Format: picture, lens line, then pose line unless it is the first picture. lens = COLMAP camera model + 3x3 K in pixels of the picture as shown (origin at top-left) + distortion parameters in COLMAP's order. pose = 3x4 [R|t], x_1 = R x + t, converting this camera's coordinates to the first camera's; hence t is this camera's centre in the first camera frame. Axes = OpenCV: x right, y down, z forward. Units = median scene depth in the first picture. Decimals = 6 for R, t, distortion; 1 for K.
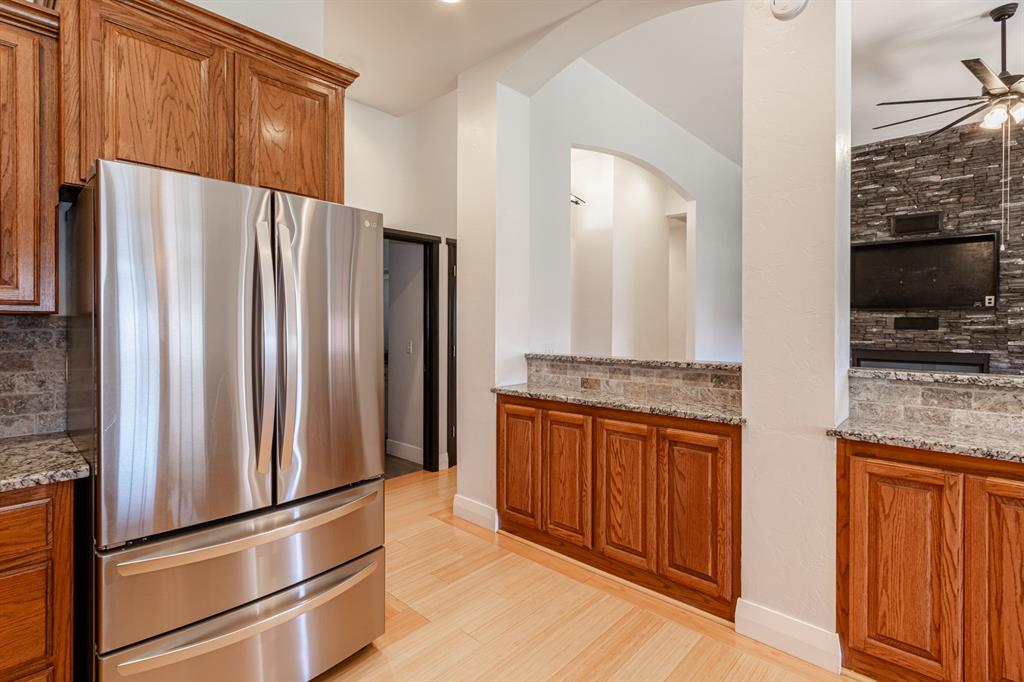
lens RADIAL K [[482.7, 0, 509.7], [0, 482.7, 329.1], [0, 0, 1]] dist [-0.001960, -0.000012]
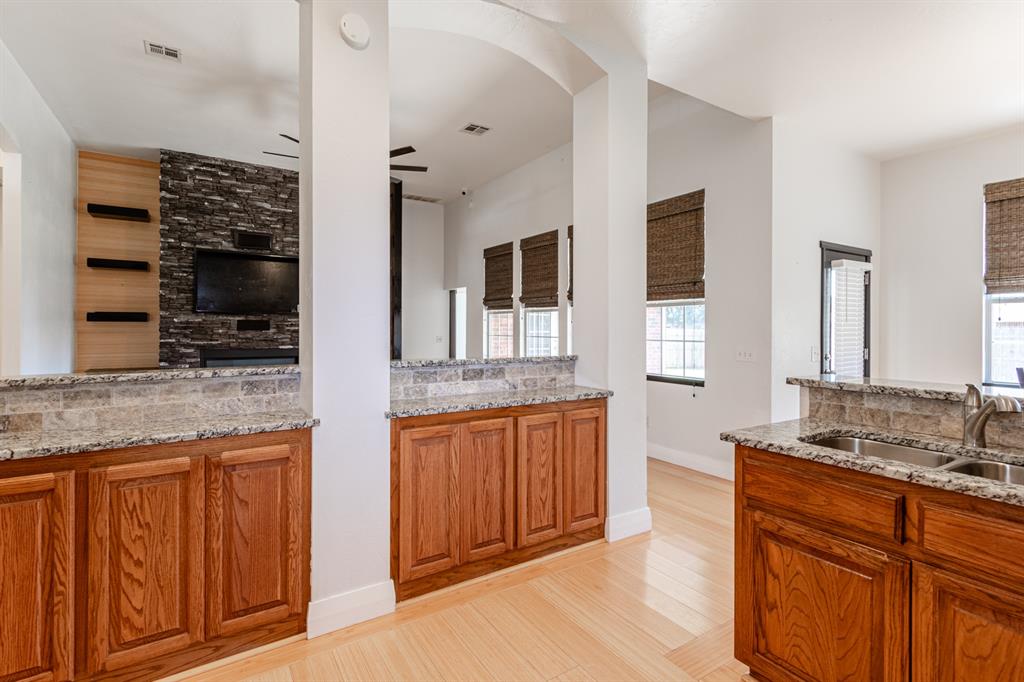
lens RADIAL K [[476.2, 0, 503.6], [0, 476.2, 325.1], [0, 0, 1]] dist [-0.001786, 0.000081]
pose [[0.254224, 0.002603, 0.967142, -0.127638], [0.009138, 0.999945, -0.005094, -0.000763], [-0.967102, 0.010133, 0.254186, 0.126999]]
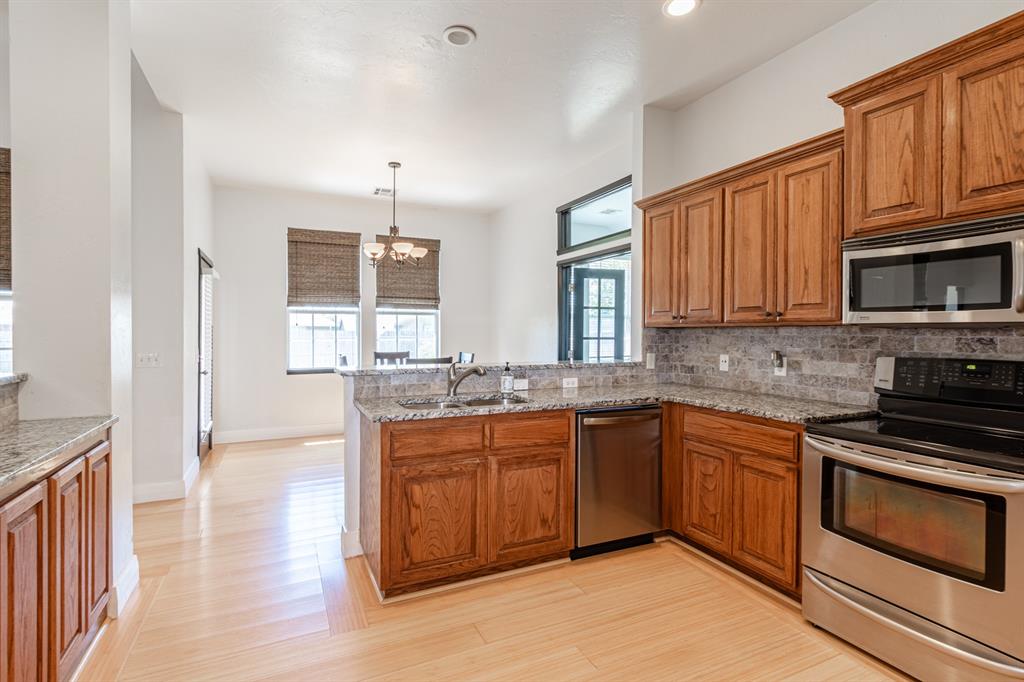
lens RADIAL K [[477.4, 0, 489.0], [0, 477.4, 336.7], [0, 0, 1]] dist [-0.000143, -0.000048]
pose [[-0.916754, -0.007960, 0.399373, -0.034925], [0.000857, 0.999760, 0.021894, -0.002537], [-0.399452, 0.020413, -0.916527, 0.360683]]
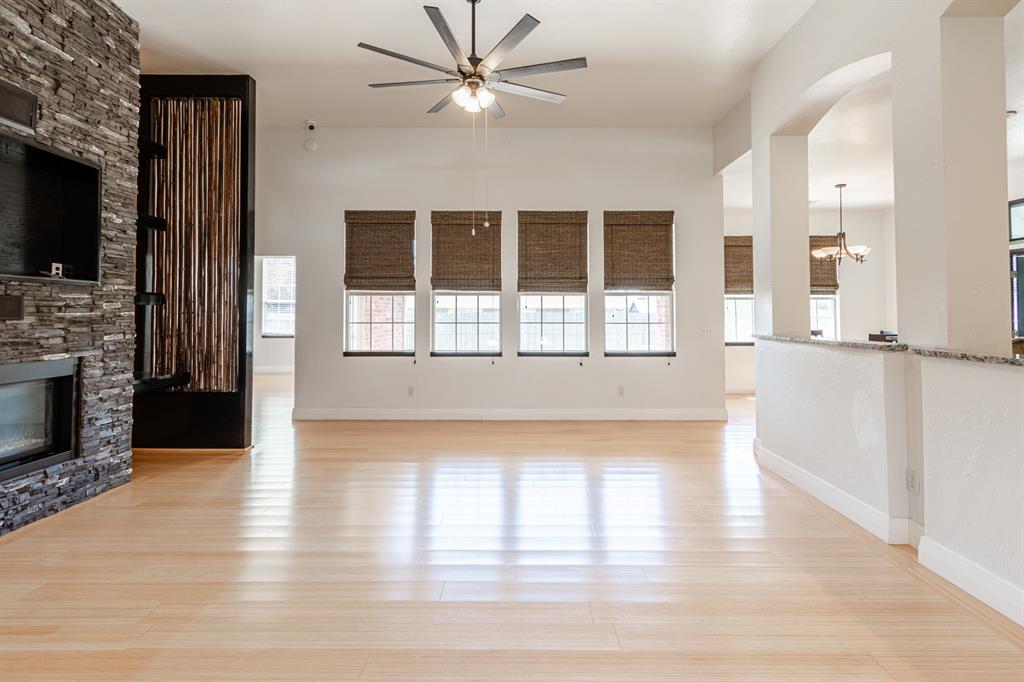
lens RADIAL K [[497.6, 0, 490.7], [0, 497.6, 297.9], [0, 0, 1]] dist [-0.000534, -0.000299]
pose [[-0.677950, 0.018902, 0.734865, 0.163497], [0.004926, 0.999764, -0.021172, -0.008646], [-0.735092, -0.010734, -0.677883, 1.022865]]
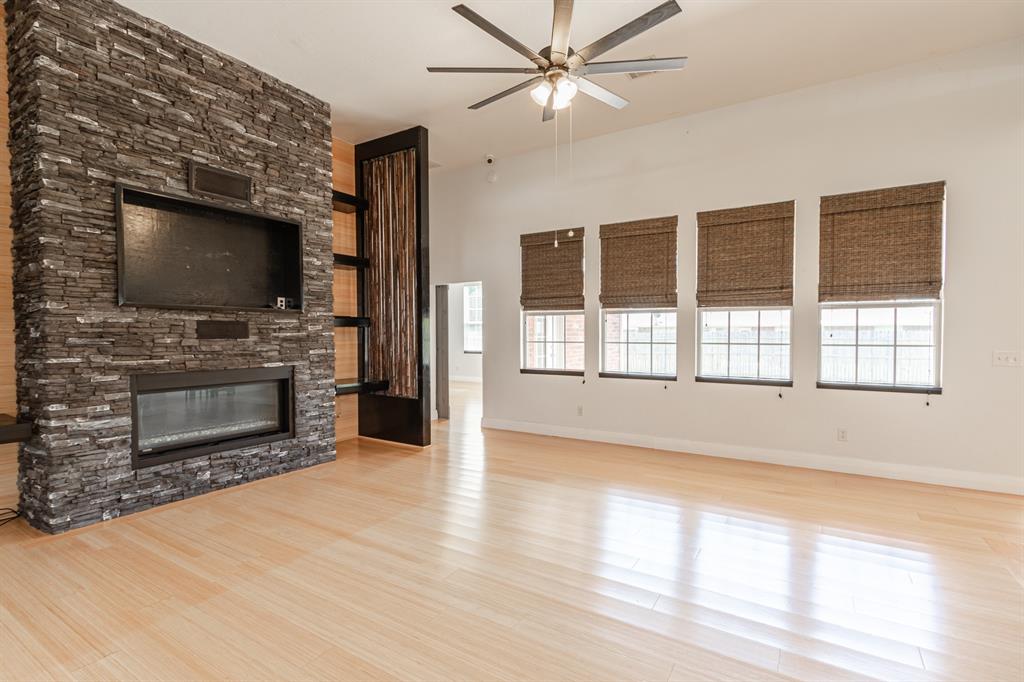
lens RADIAL K [[470.8, 0, 491.8], [0, 470.8, 344.5], [0, 0, 1]] dist [0.001806, -0.000129]
pose [[-0.180596, -0.028709, 0.983138, 0.116844], [0.012095, 0.999434, 0.031407, -0.007549], [-0.983483, 0.017563, -0.180146, 0.787523]]
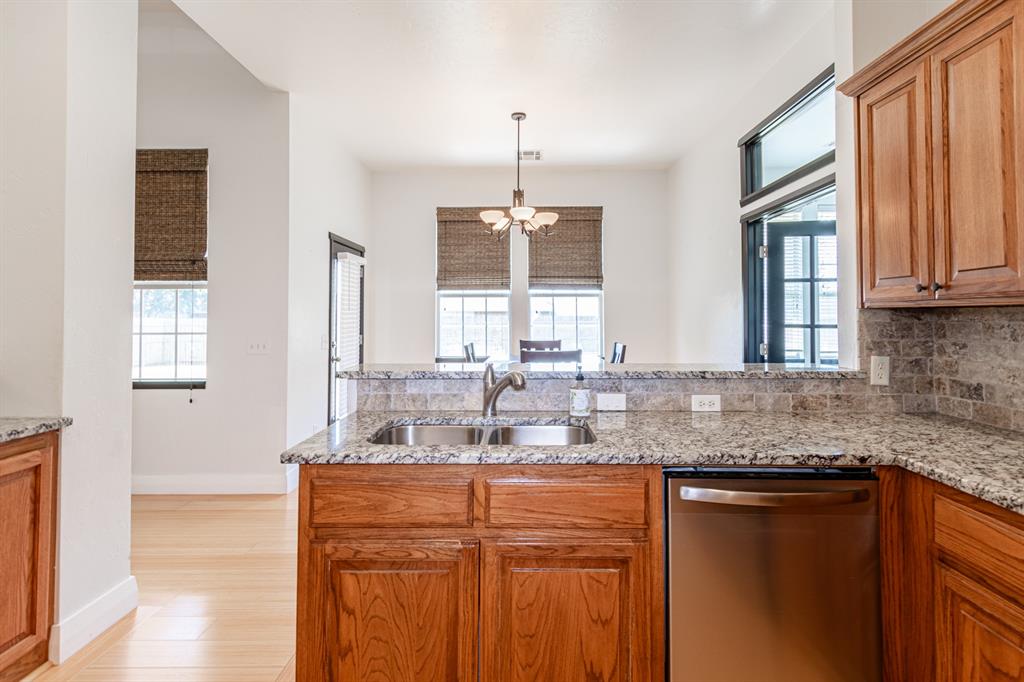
lens RADIAL K [[484.5, 0, 513.4], [0, 484.5, 305.1], [0, 0, 1]] dist [0.007214, -0.001328]
pose [[-0.679764, 0.015227, 0.733273, -0.055114], [0.008115, 0.999879, -0.013240, -0.000864], [-0.733386, -0.003049, -0.679805, 0.147980]]
